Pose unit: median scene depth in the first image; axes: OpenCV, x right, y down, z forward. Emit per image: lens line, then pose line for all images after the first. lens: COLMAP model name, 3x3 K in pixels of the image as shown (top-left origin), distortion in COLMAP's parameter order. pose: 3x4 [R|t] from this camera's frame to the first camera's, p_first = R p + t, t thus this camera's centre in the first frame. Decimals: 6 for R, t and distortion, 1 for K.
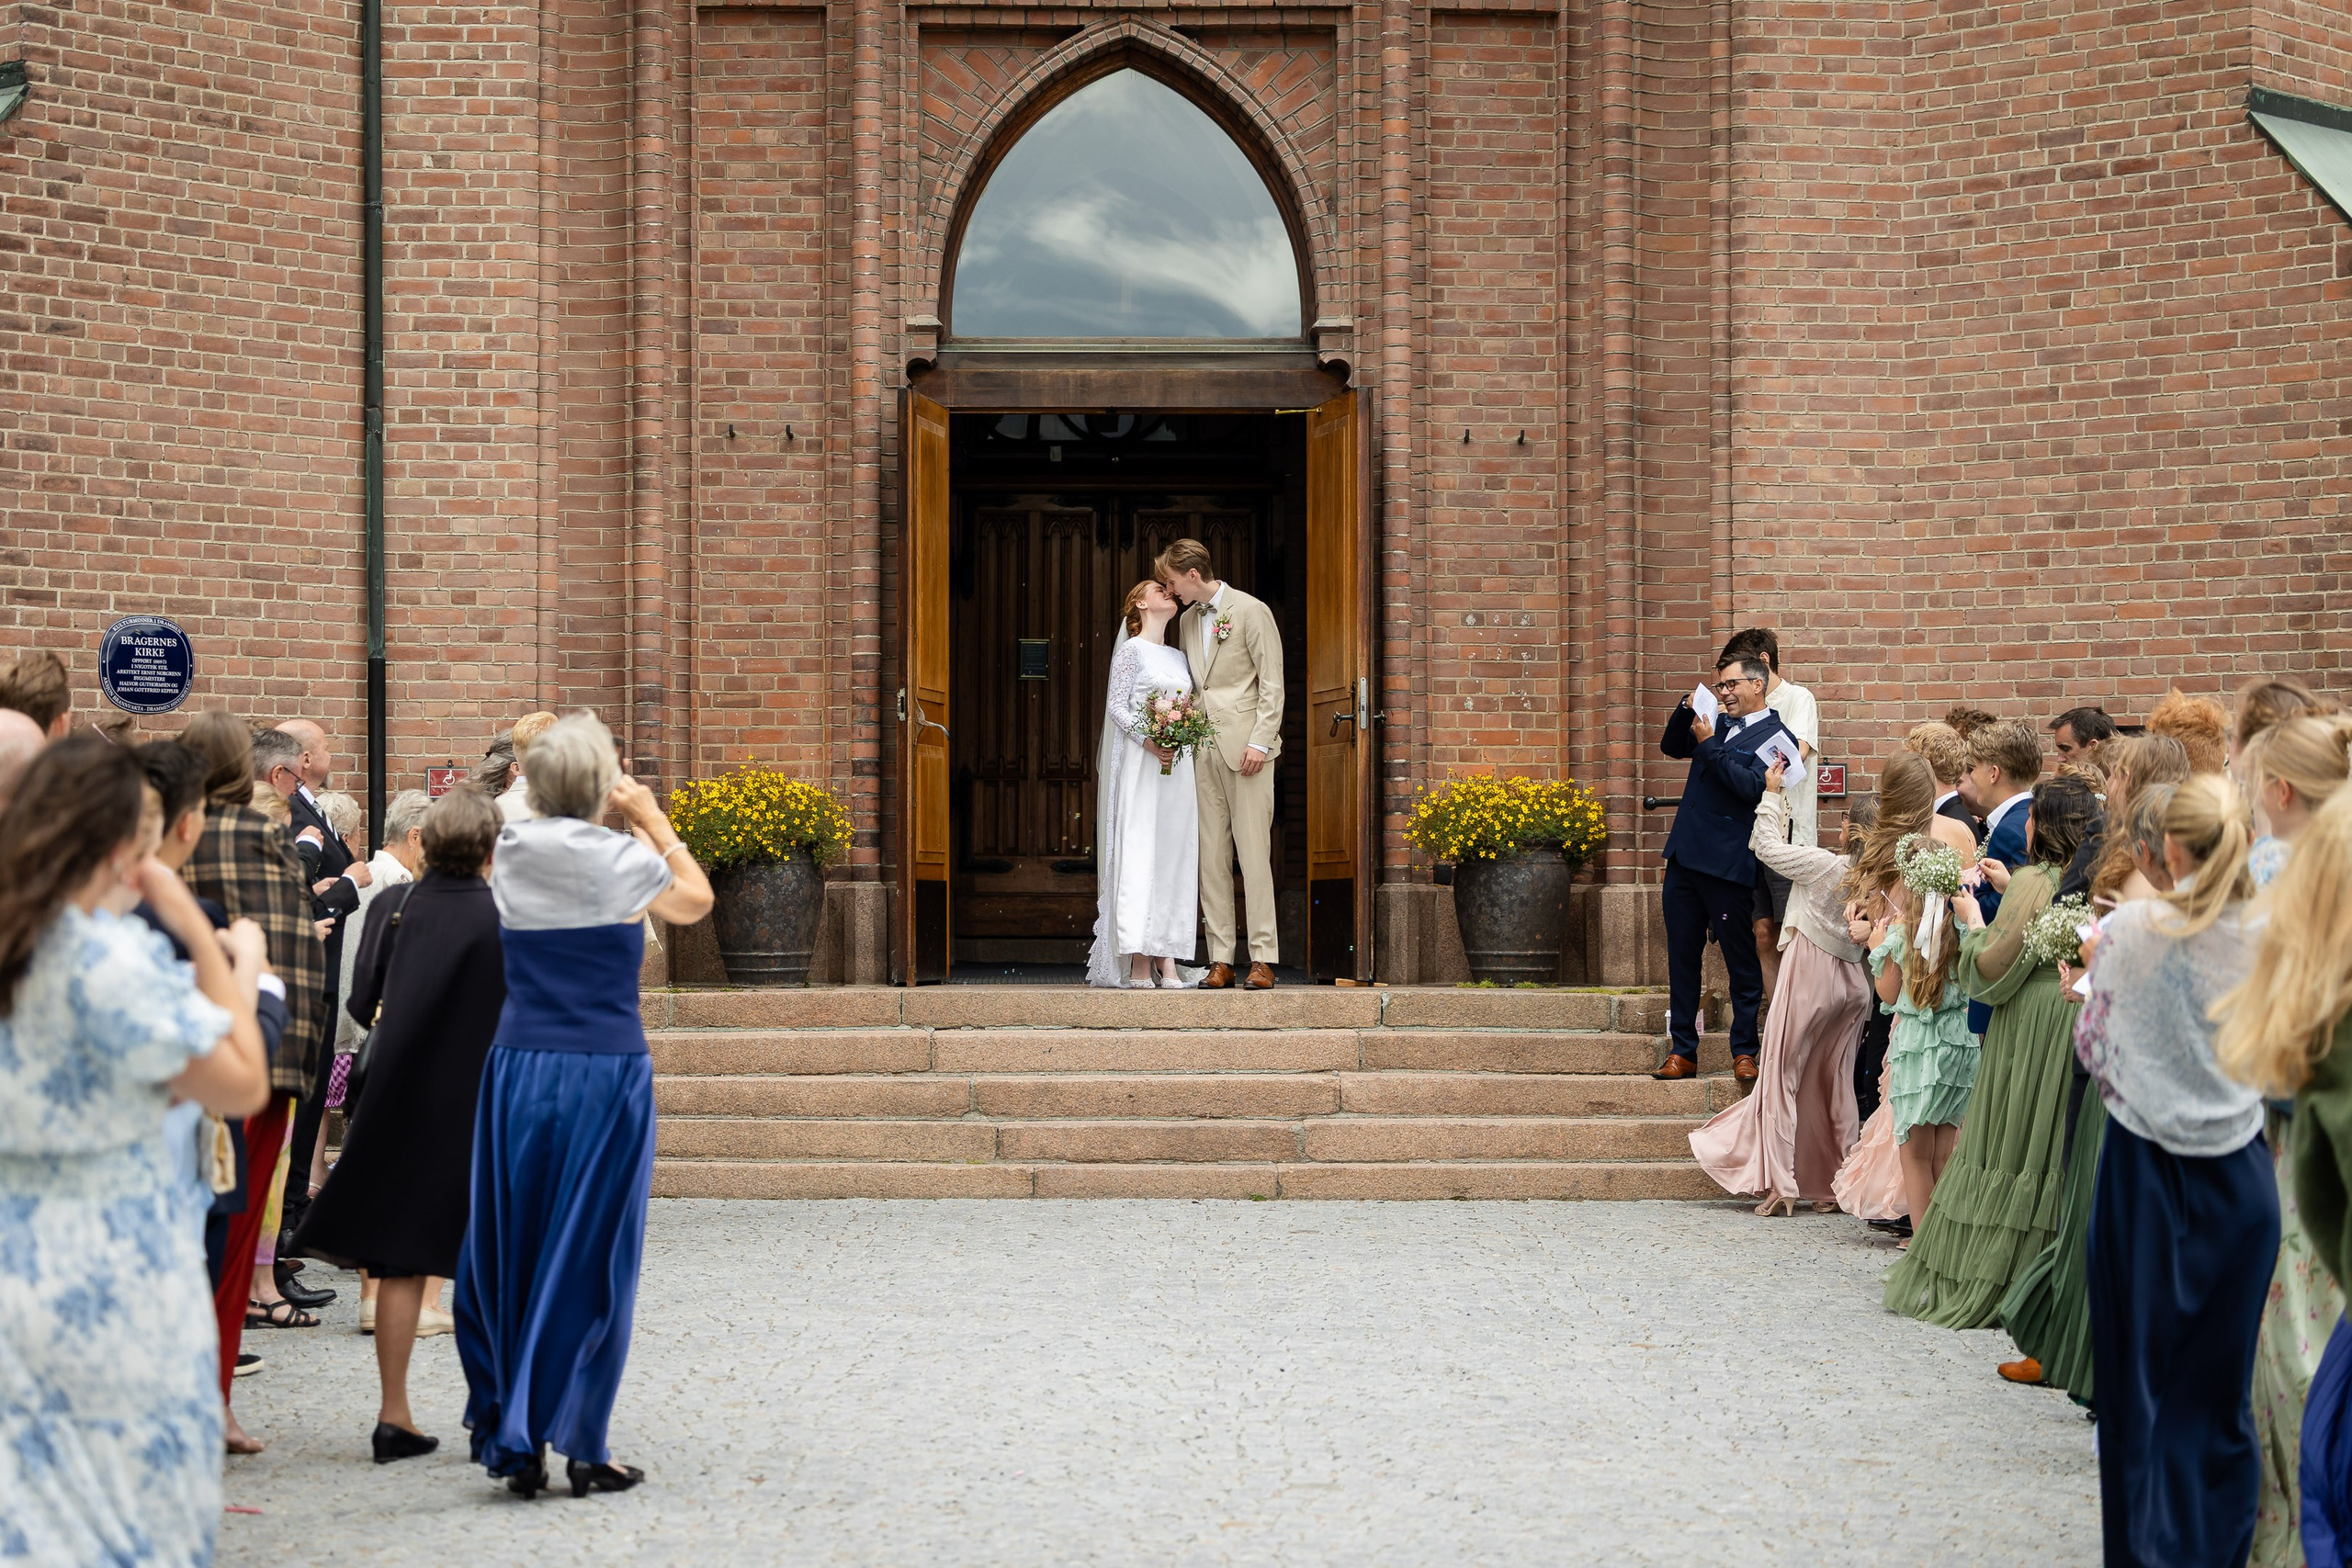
lens RADIAL K [[5041.8, 0, 1185.9], [0, 5041.8, 786.4], [0, 0, 1]] dist [0.129000, 0.000000]
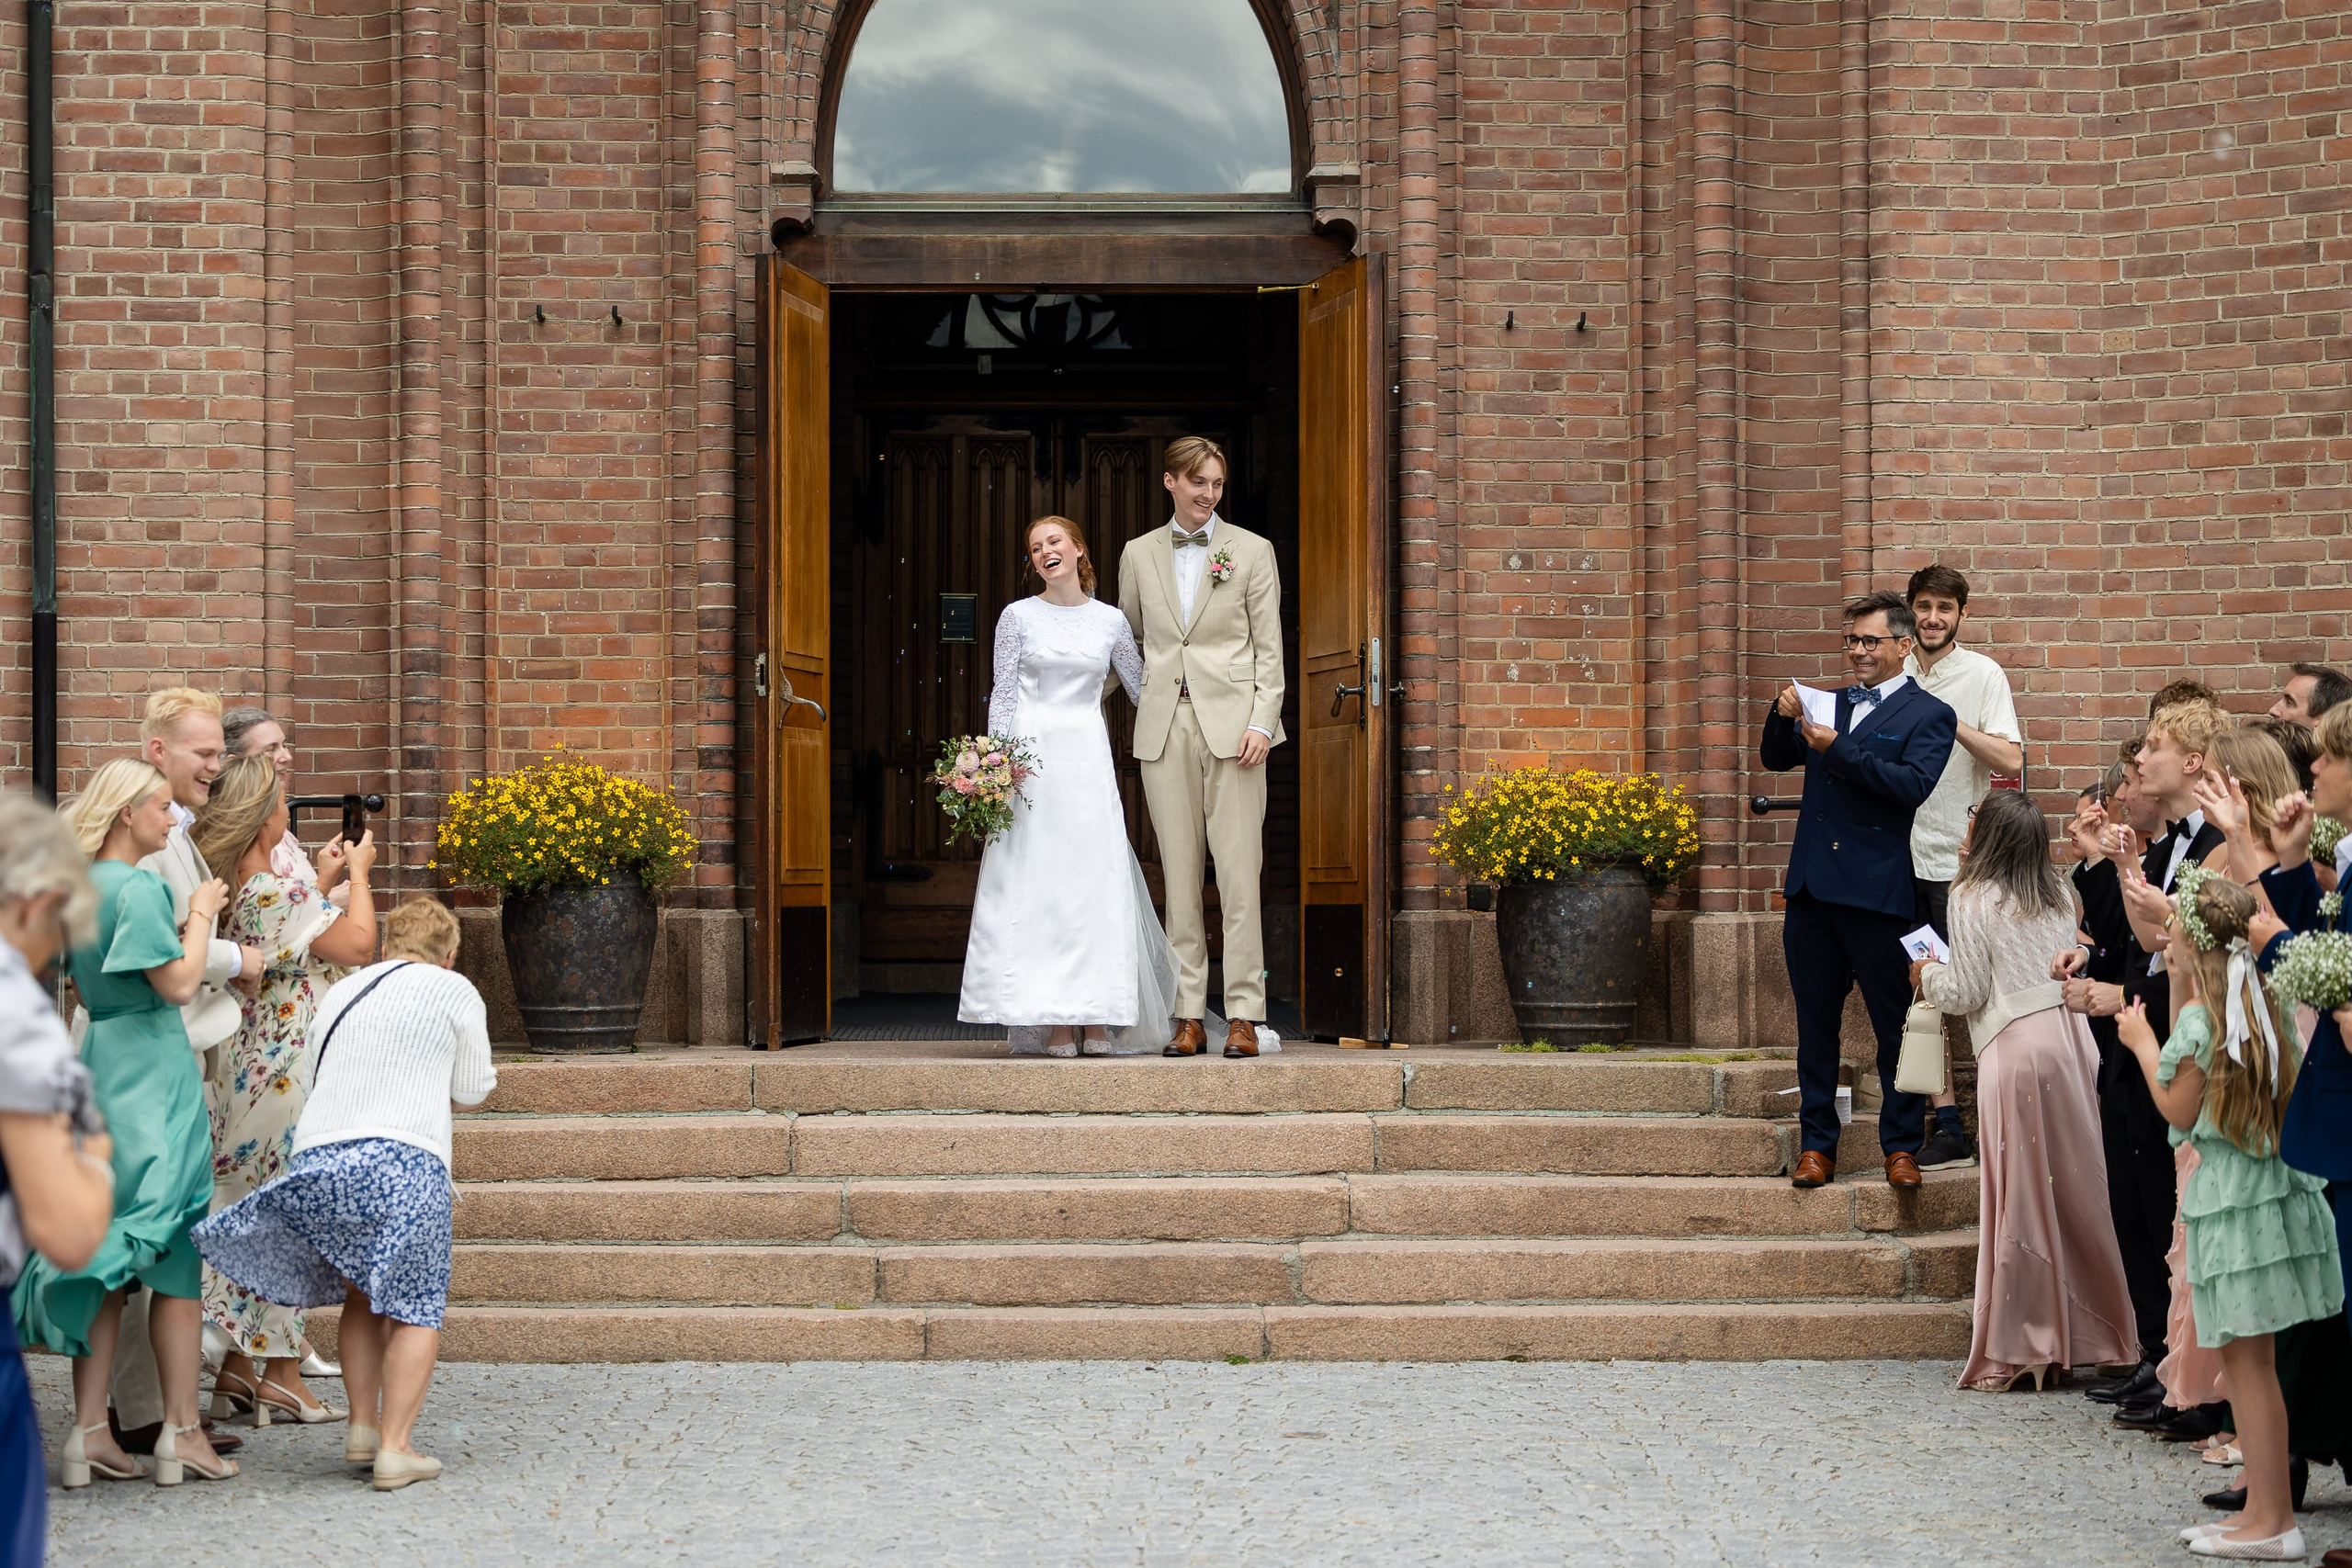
lens RADIAL K [[5041.8, 0, 1195.7], [0, 5041.8, 715.9], [0, 0, 1]] dist [0.129000, 0.000000]
pose [[0.999975, -0.001243, 0.007025, 0.003043], [0.001298, 0.999968, -0.007903, -0.004058], [-0.007015, 0.007912, 0.999944, 0.249092]]
